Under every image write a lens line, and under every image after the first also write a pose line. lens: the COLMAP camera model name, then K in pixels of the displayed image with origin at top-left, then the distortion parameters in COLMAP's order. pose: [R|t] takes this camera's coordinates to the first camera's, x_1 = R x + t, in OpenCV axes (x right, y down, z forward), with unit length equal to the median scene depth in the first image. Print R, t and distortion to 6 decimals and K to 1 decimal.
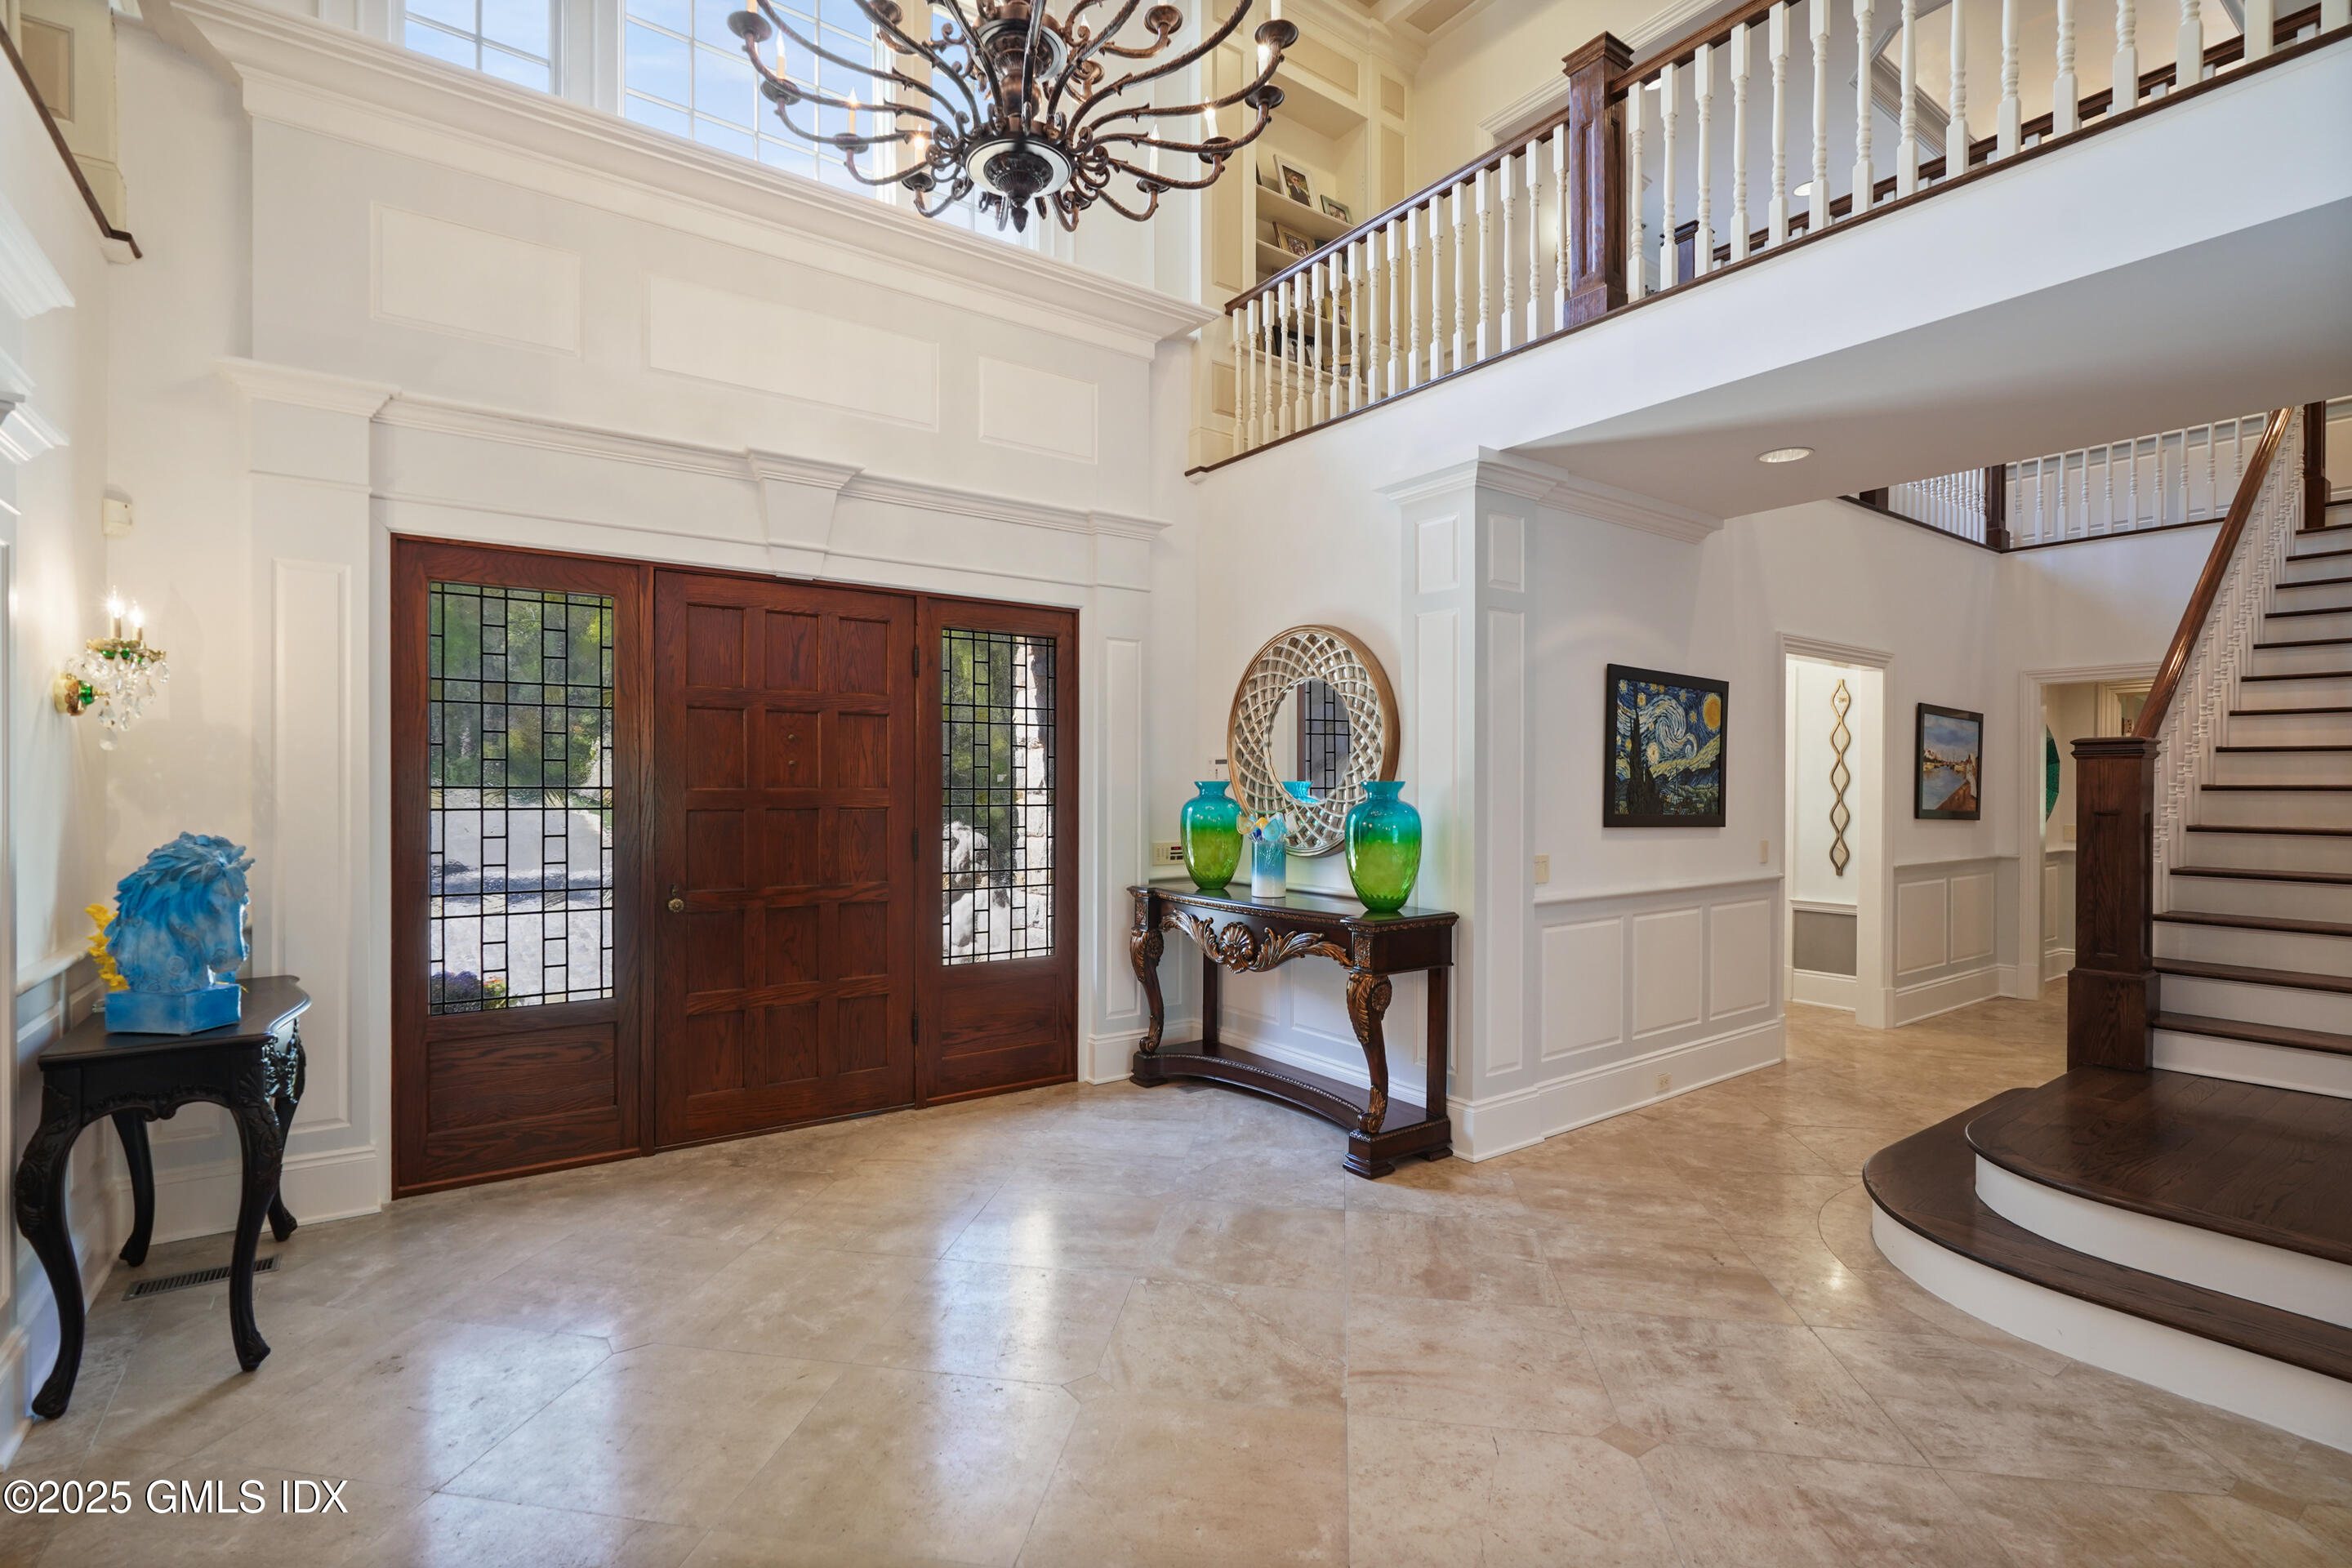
lens RADIAL K [[1076.1, 0, 1175.0], [0, 1076.1, 787.7], [0, 0, 1]] dist [0.001398, 0.000599]
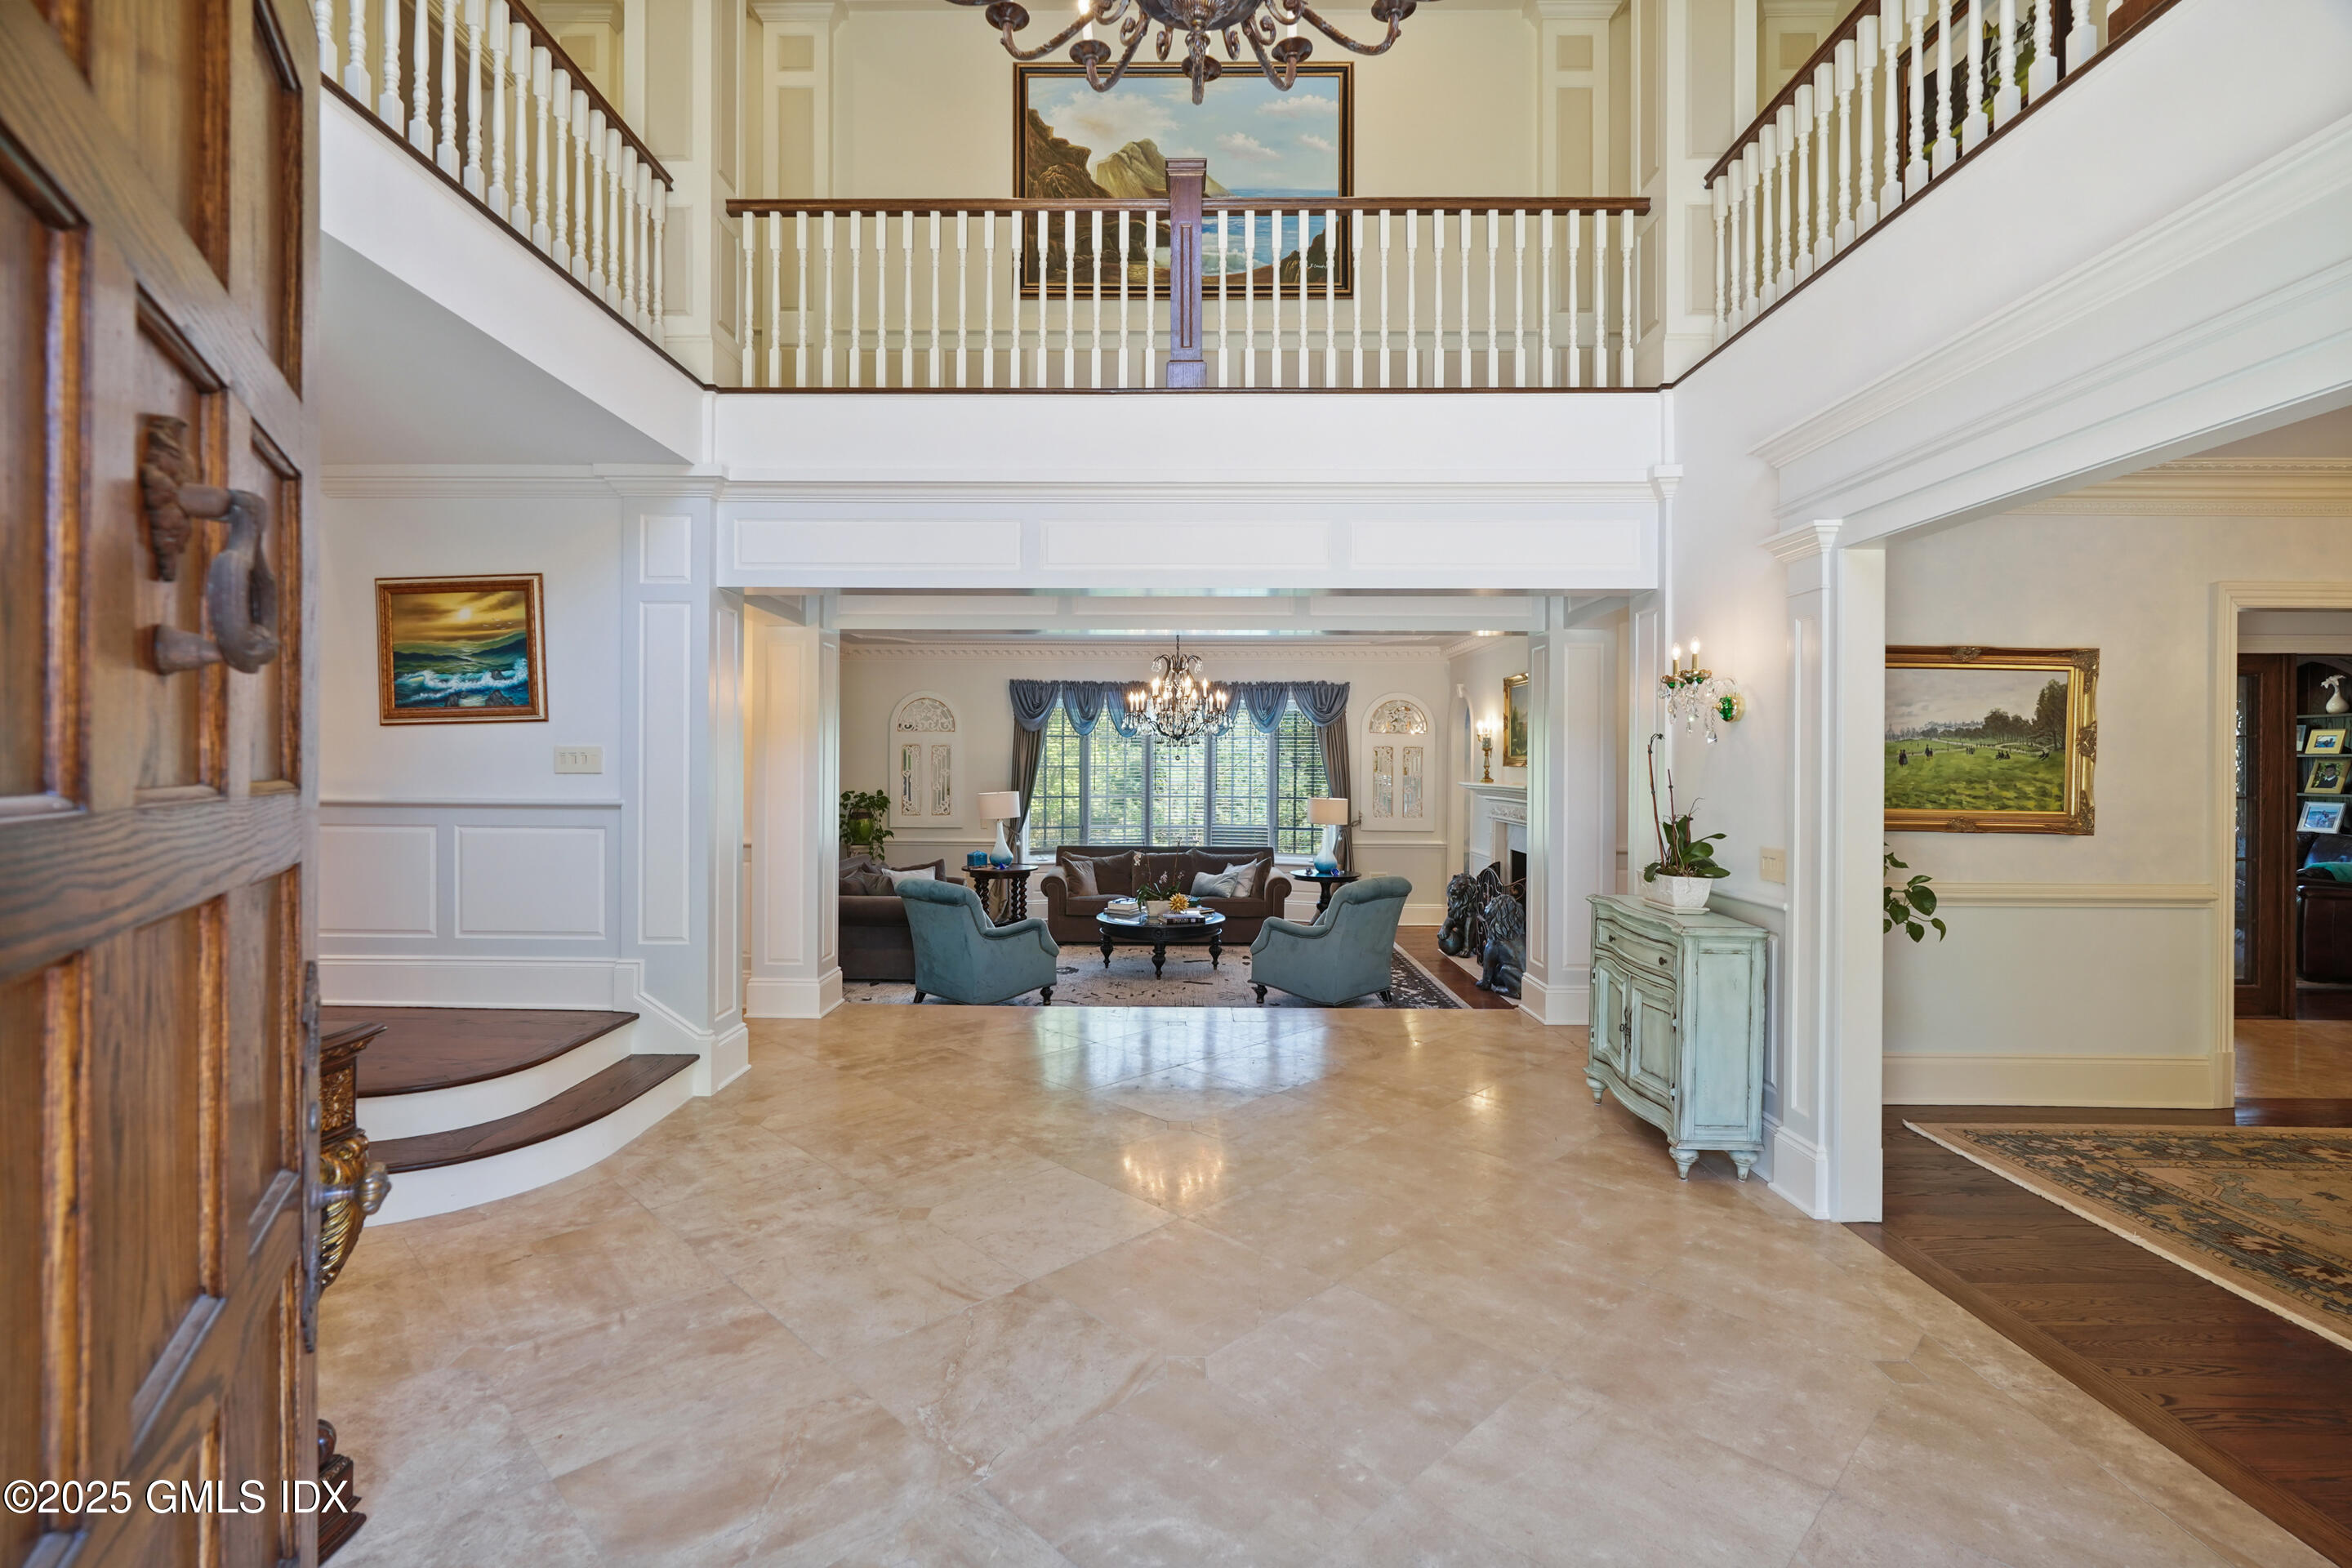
lens RADIAL K [[1076.1, 0, 1174.4], [0, 1076.1, 773.4], [0, 0, 1]] dist [0.001398, 0.000599]
pose [[-0.805339, -0.014111, 0.592646, -0.593398], [-0.008473, 0.999889, 0.012295, -0.004312], [-0.592754, 0.004880, -0.805369, 1.639334]]
